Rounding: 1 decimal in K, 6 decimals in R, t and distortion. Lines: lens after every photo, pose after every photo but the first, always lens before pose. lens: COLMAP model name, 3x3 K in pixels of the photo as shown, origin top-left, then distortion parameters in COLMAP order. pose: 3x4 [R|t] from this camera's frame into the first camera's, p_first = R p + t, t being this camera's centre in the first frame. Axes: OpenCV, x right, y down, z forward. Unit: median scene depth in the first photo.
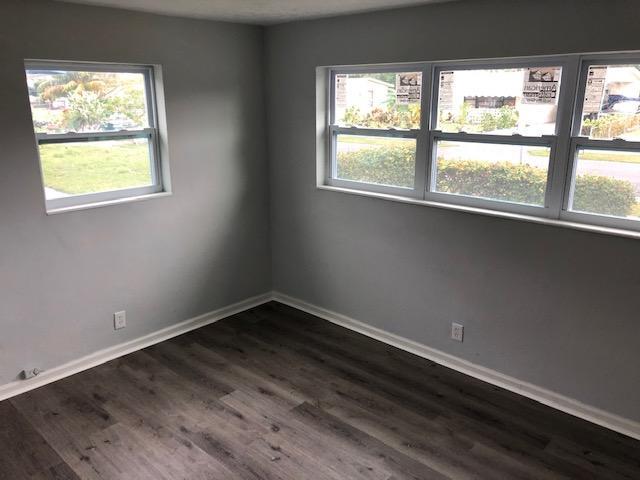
lens RADIAL K [[518.5, 0, 321.6], [0, 518.5, 237.2], [0, 0, 1]] dist [0.036276, -0.028852]
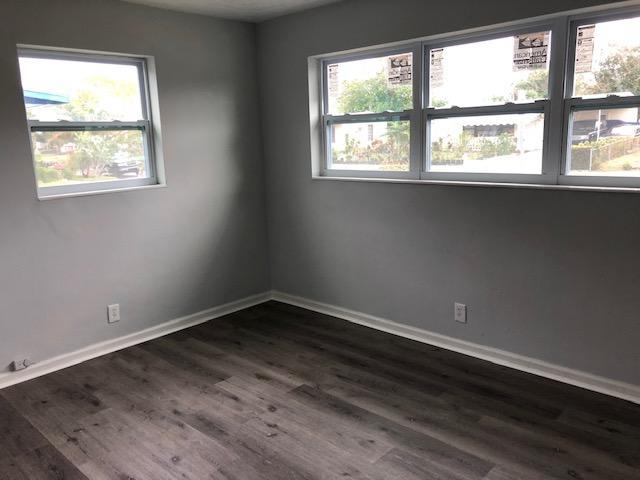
lens RADIAL K [[518.5, 0, 319.6], [0, 518.5, 235.6], [0, 0, 1]] dist [0.036276, -0.028852]
pose [[0.999477, -0.029953, -0.012190, 0.016070], [0.028982, 0.996890, -0.073286, 0.103556], [0.014347, 0.072895, 0.997236, 0.022239]]
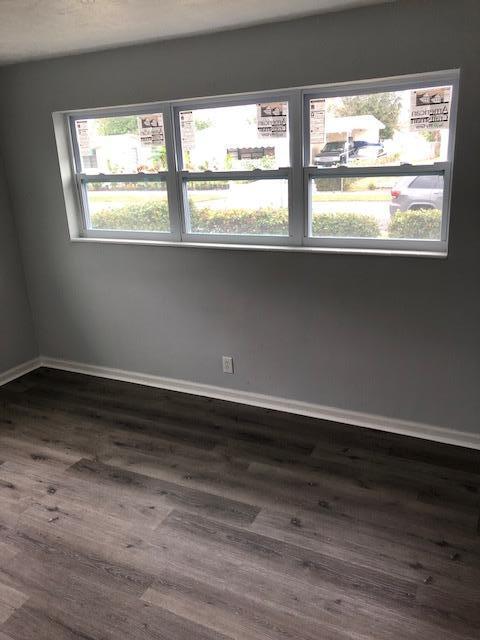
lens RADIAL K [[518.5, 0, 237.5], [0, 518.5, 314.4], [0, 0, 1]] dist [0.036276, -0.028852]
pose [[0.961194, -0.127349, 0.244719, 0.038916], [0.118490, 0.991662, 0.050653, 0.031278], [-0.249129, -0.019691, 0.968270, -0.007997]]
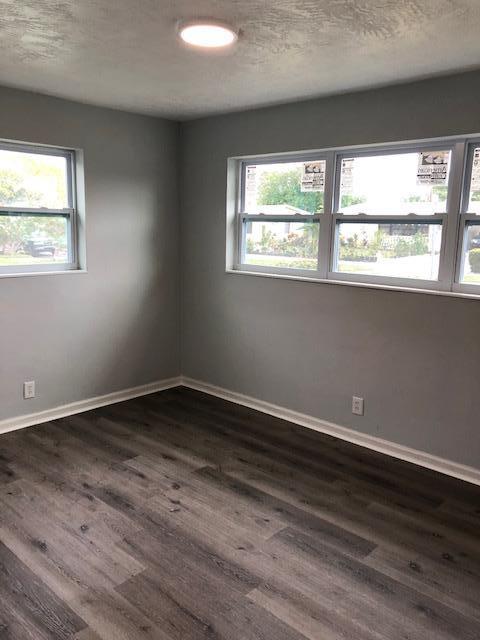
lens RADIAL K [[518.5, 0, 241.3], [0, 518.5, 314.0], [0, 0, 1]] dist [0.036276, -0.028852]
pose [[0.999713, 0.023248, 0.005840, 0.020646], [-0.022598, 0.995337, -0.093774, 0.103921], [-0.007993, 0.093615, 0.995576, -0.038818]]
